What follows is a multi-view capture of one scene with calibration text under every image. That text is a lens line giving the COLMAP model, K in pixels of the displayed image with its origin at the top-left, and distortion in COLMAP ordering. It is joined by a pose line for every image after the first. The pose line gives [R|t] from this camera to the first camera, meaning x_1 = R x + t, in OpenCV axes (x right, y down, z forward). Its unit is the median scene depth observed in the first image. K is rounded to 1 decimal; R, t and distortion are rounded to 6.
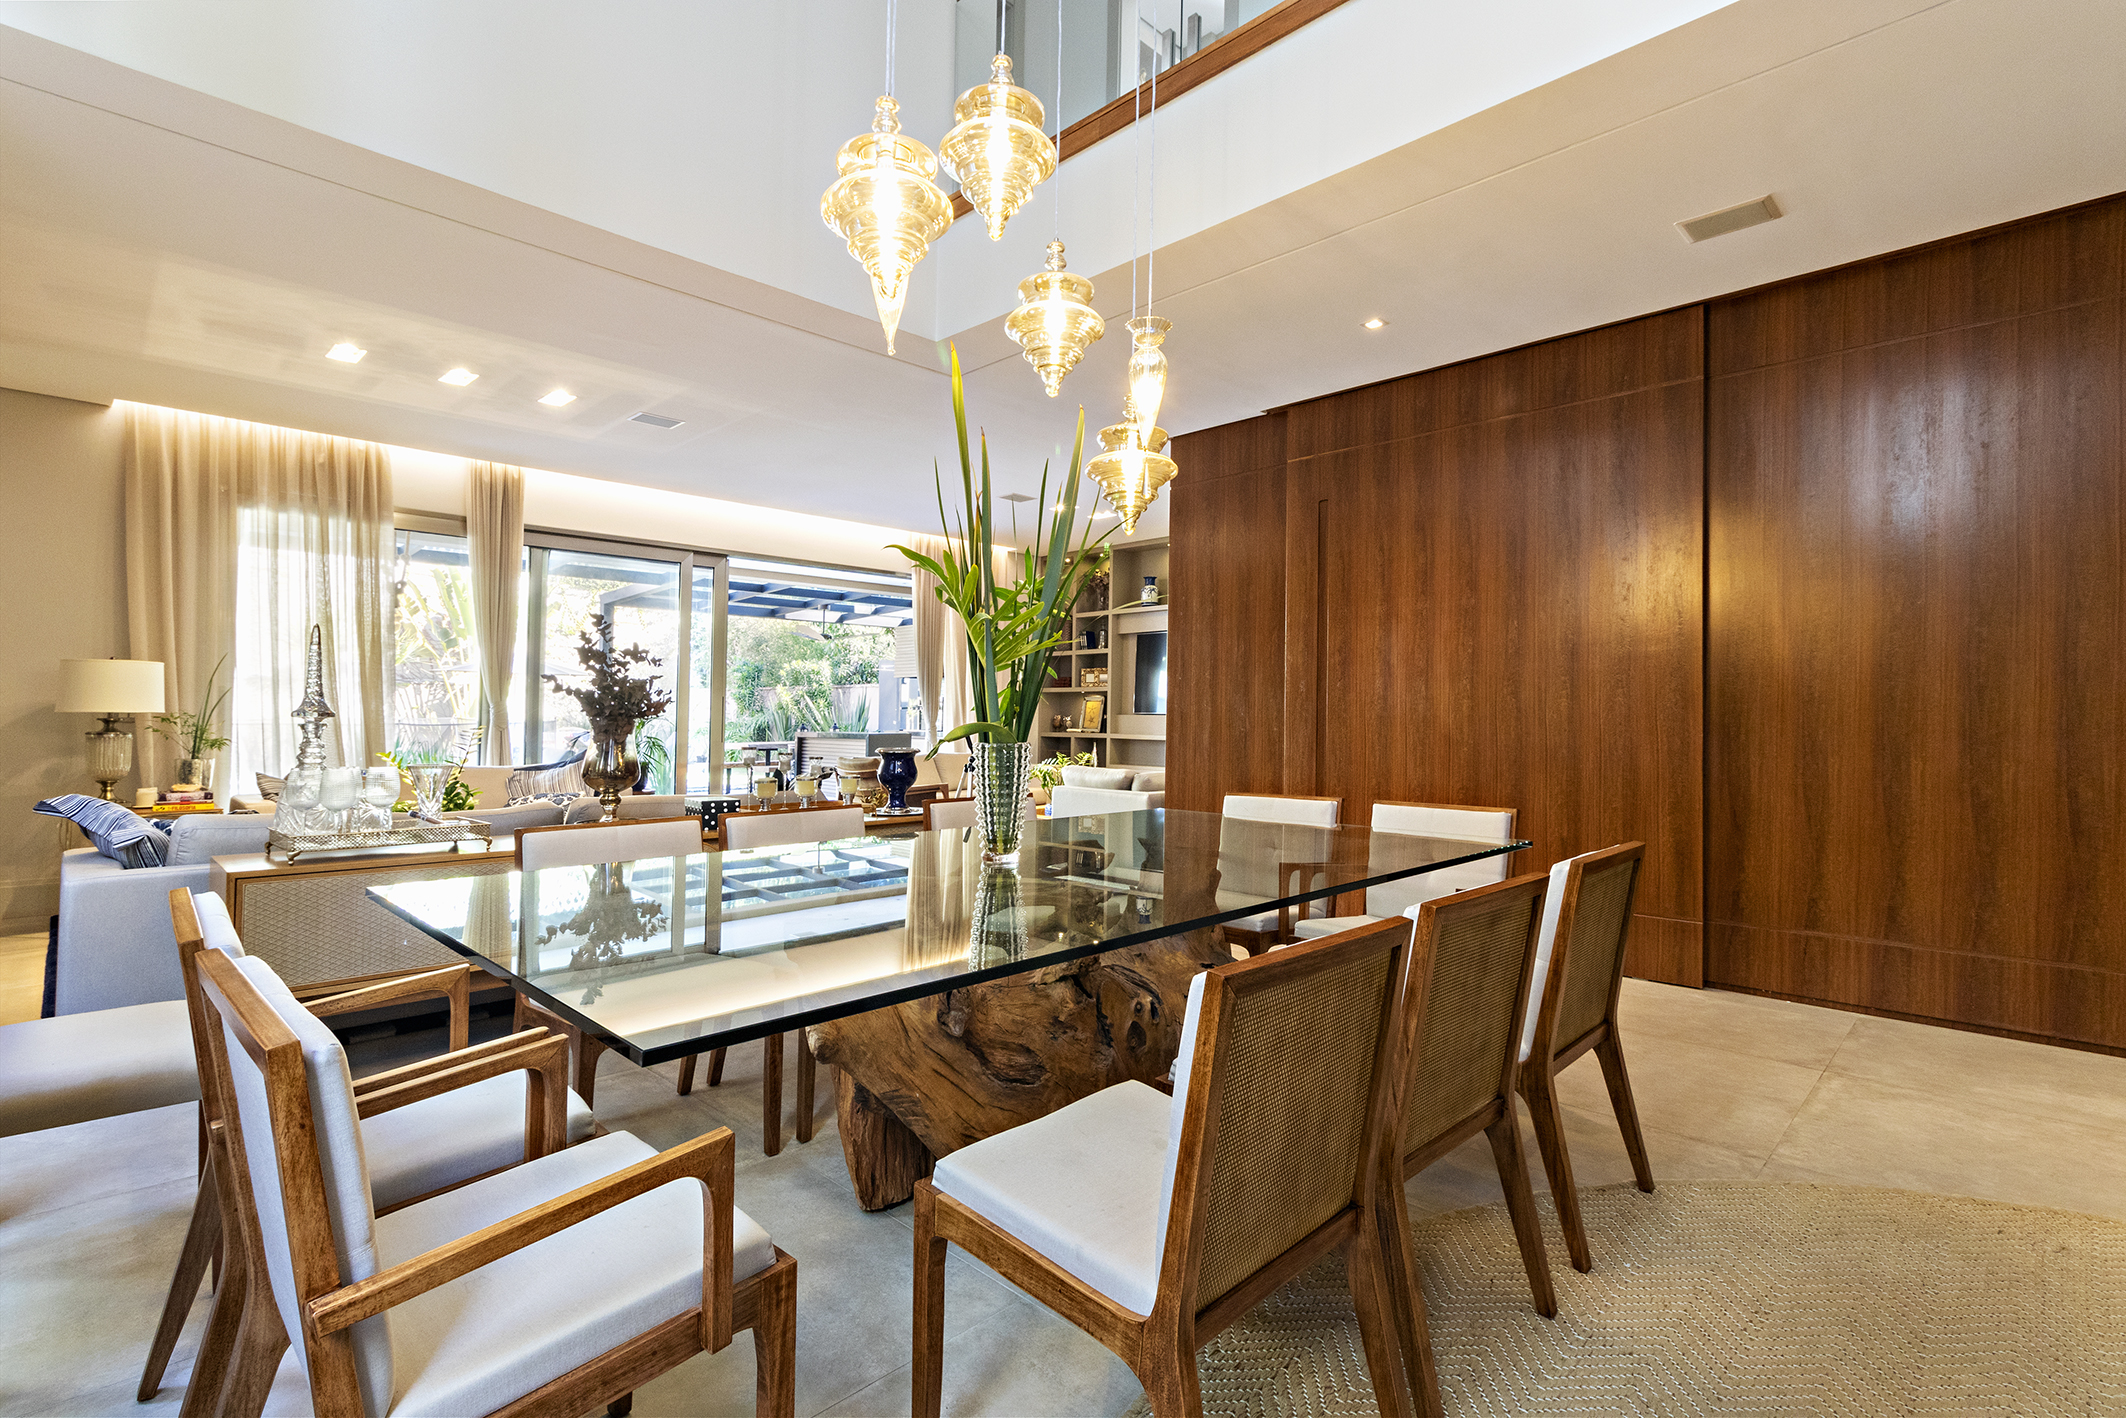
lens RADIAL K [[978.9, 0, 1063.5], [0, 978.9, 699.3], [0, 0, 1]] dist [0.001103, 0.000667]
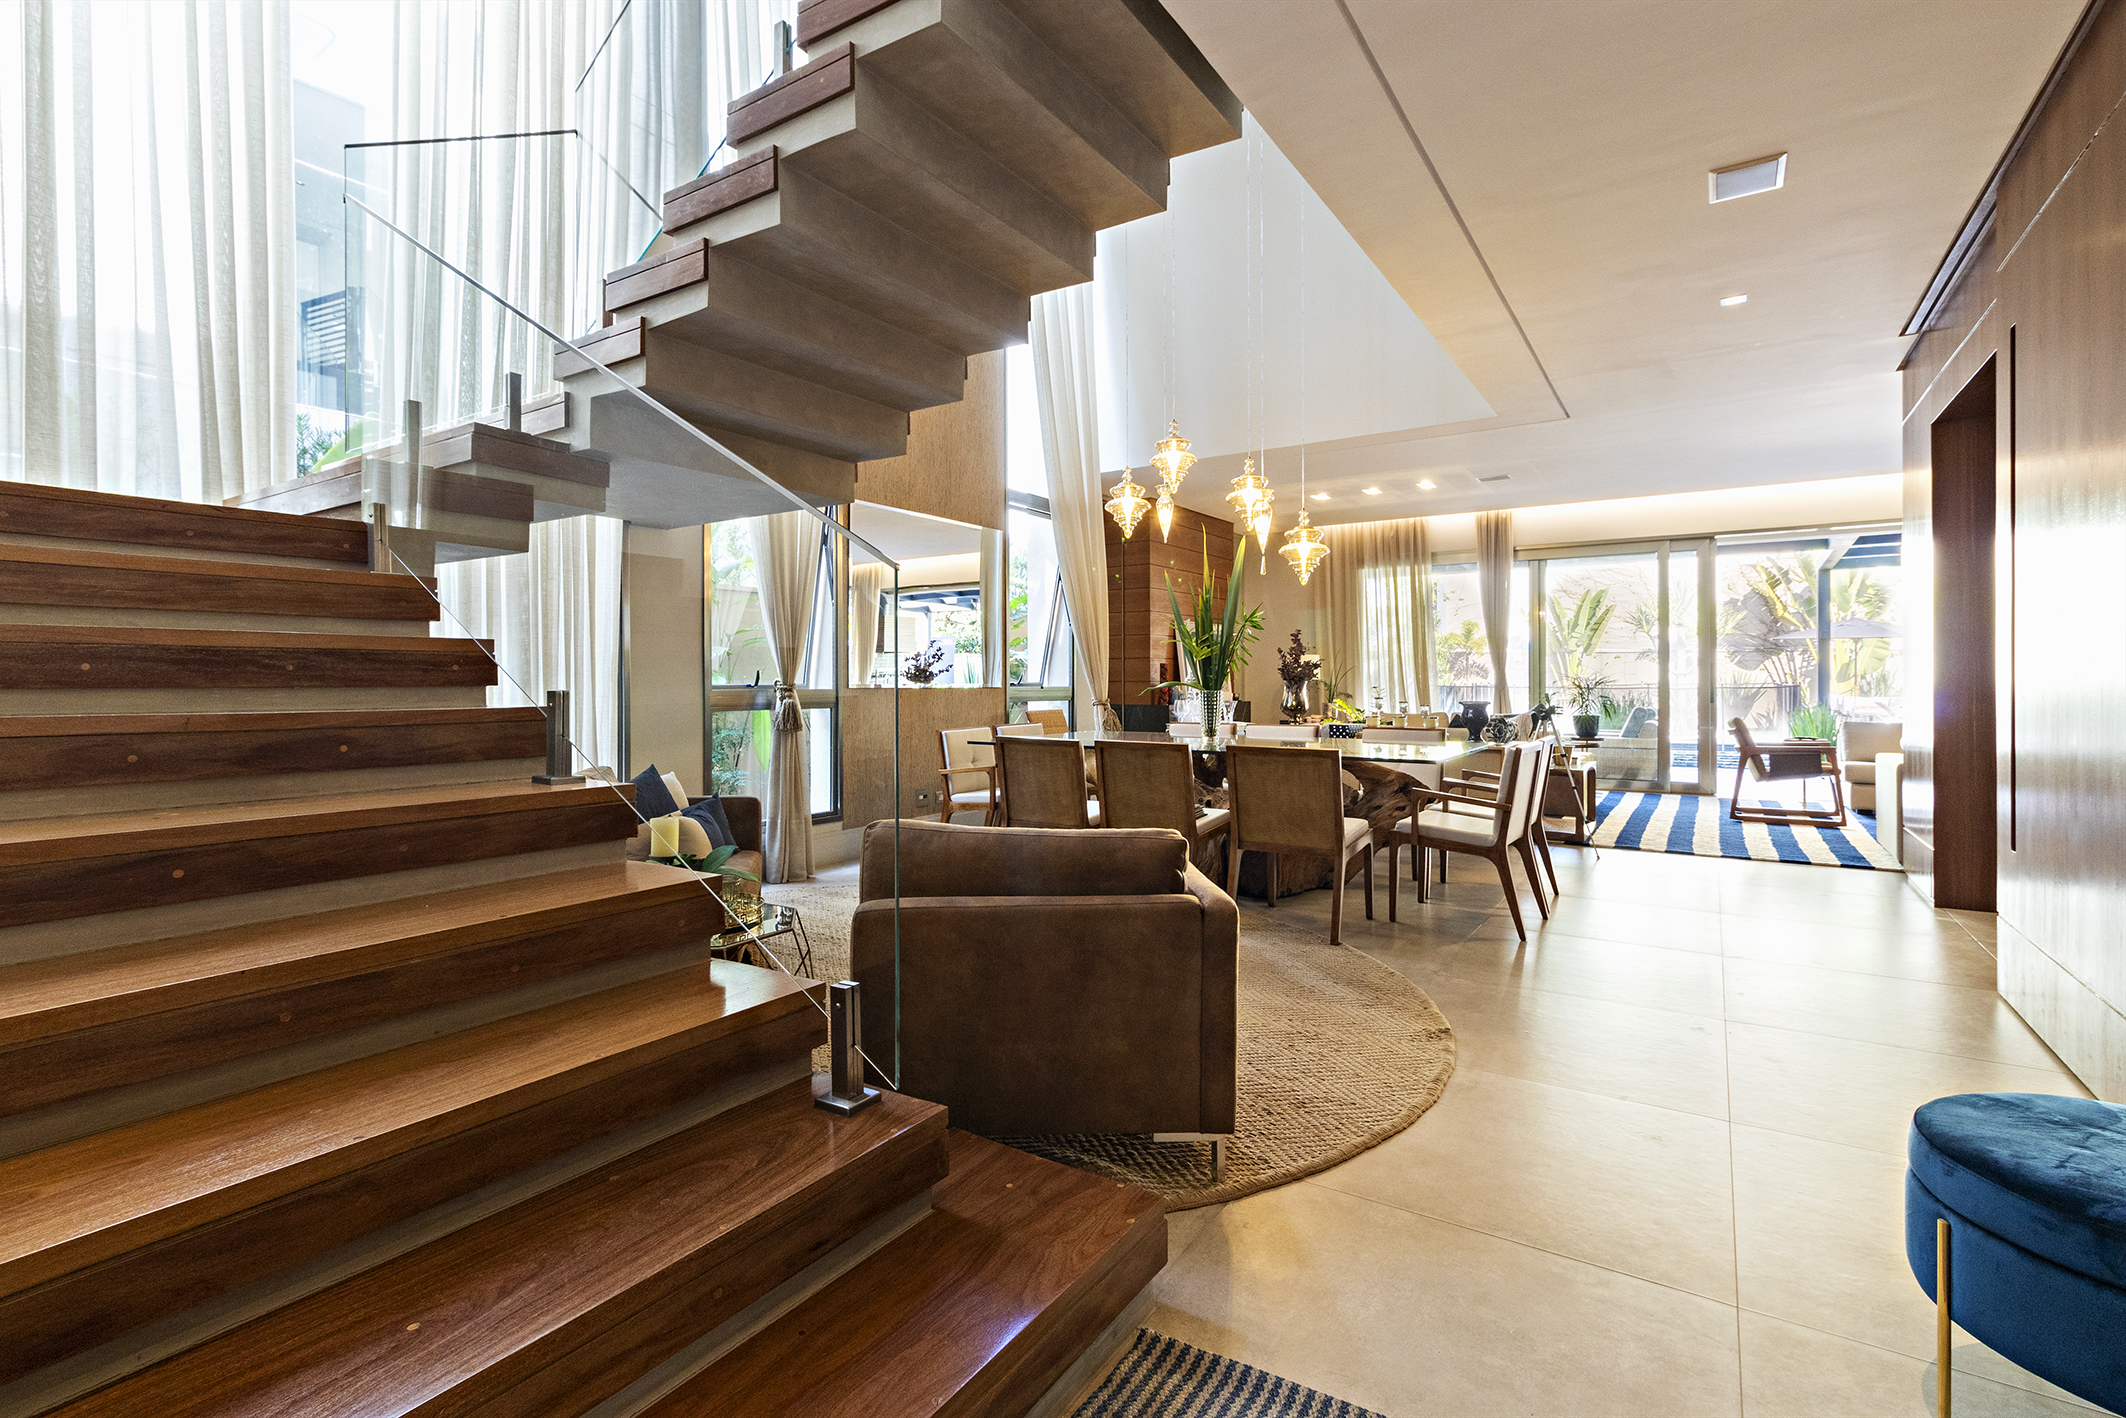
lens RADIAL K [[978.9, 0, 1067.4], [0, 978.9, 694.0], [0, 0, 1]] dist [0.001103, 0.000667]
pose [[0.214278, 0.005876, -0.976755, 0.436095], [0.020223, 0.999741, 0.010450, 0.004233], [0.976563, -0.021992, 0.214104, 0.032168]]
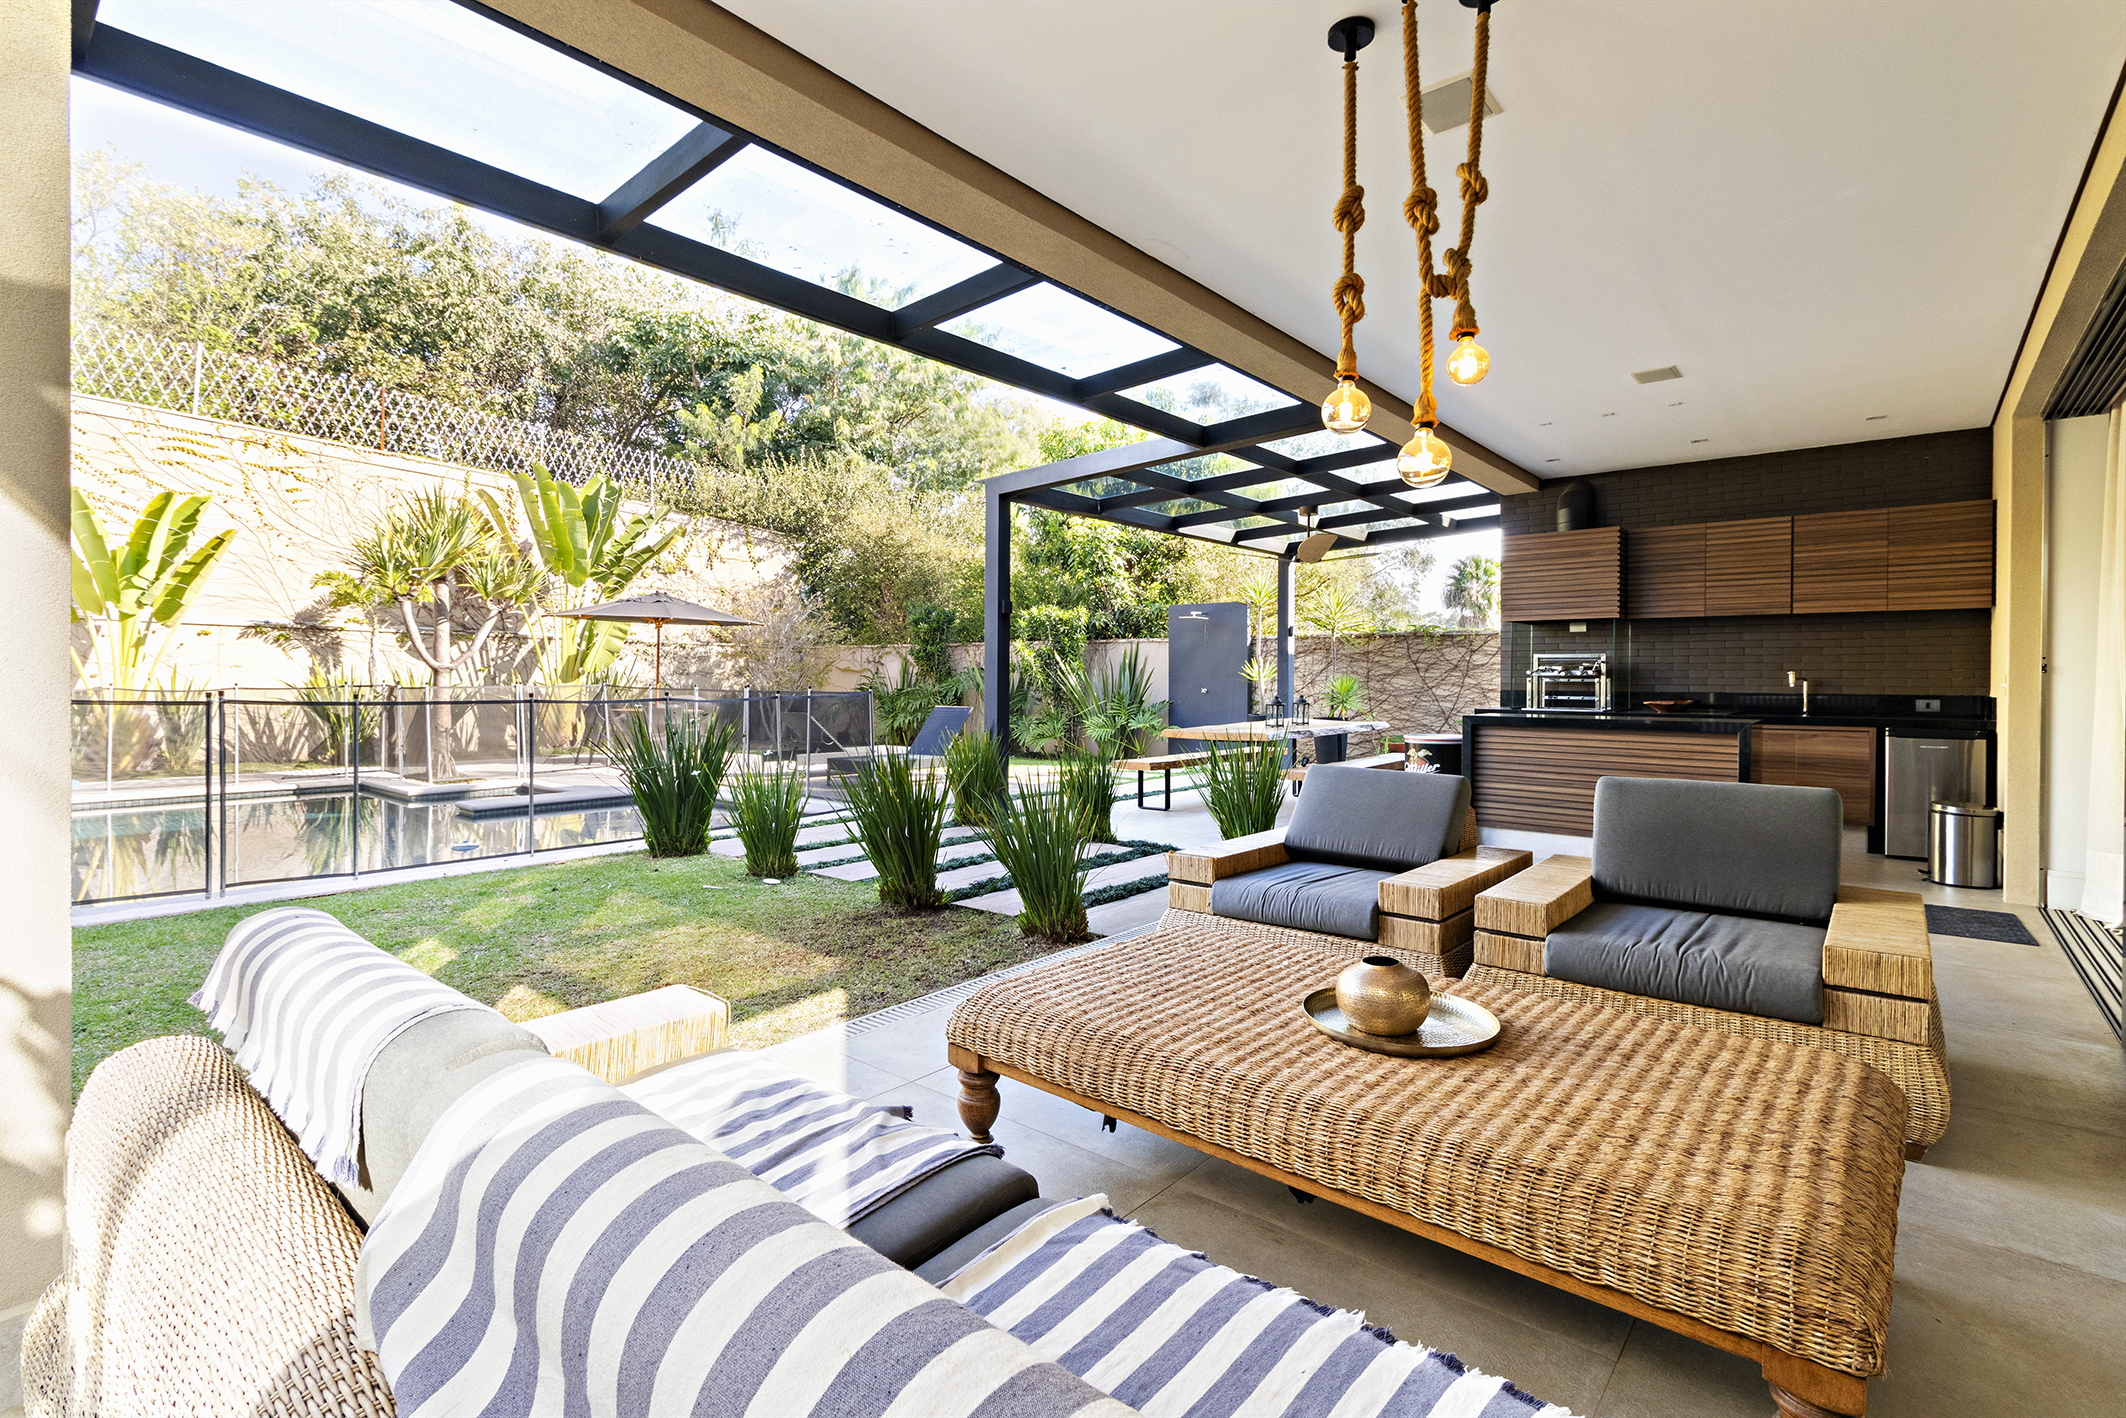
lens RADIAL K [[978.9, 0, 1059.1], [0, 978.9, 693.9], [0, 0, 1]] dist [0.001103, 0.000667]
pose [[0.997143, -0.002923, 0.075479, -0.620029], [0.000301, 0.999397, 0.034728, 0.001892], [-0.075535, -0.034606, 0.996542, 0.535646]]
